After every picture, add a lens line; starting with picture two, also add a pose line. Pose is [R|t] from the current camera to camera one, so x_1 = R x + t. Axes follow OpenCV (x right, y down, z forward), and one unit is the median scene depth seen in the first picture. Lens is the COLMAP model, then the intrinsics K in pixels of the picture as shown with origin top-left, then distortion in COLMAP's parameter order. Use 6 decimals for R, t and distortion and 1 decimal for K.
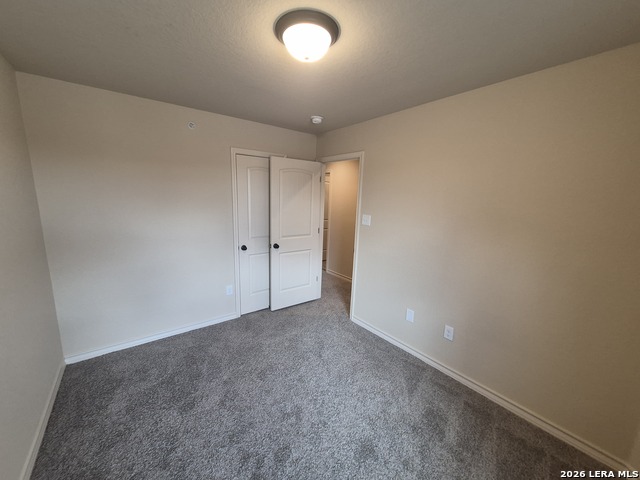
lens RADIAL K [[251.3, 0, 315.1], [0, 251.3, 242.0], [0, 0, 1]] dist [0.007832, -0.000485]
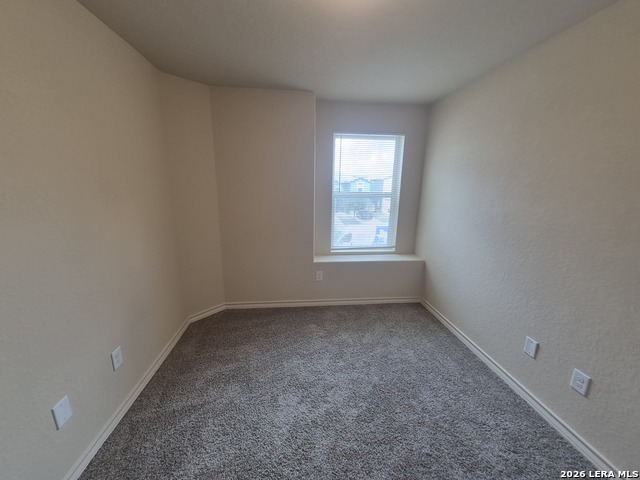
lens RADIAL K [[251.3, 0, 315.1], [0, 251.3, 242.0], [0, 0, 1]] dist [0.007832, -0.000485]
pose [[-0.846569, -0.159747, 0.507742, -0.290240], [0.057200, 0.921075, 0.385161, -0.211819], [-0.529197, 0.355108, -0.770616, 1.314691]]
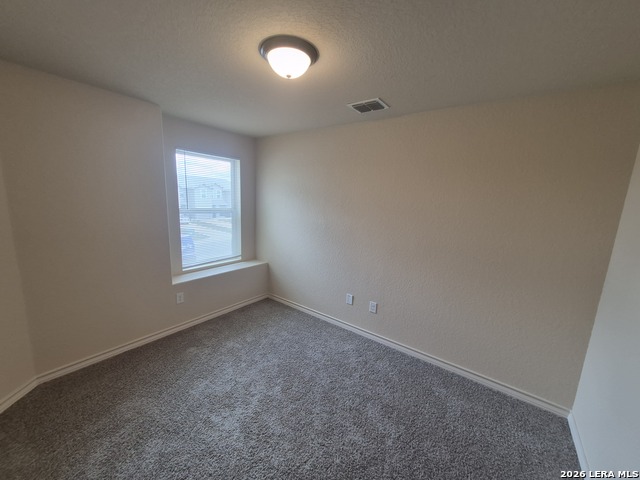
lens RADIAL K [[251.3, 0, 315.1], [0, 251.3, 242.0], [0, 0, 1]] dist [0.007832, -0.000485]
pose [[-0.962759, -0.024965, -0.269205, 0.092871], [-0.116689, 0.936579, 0.330459, -0.297969], [0.243882, 0.349565, -0.904614, 1.579795]]
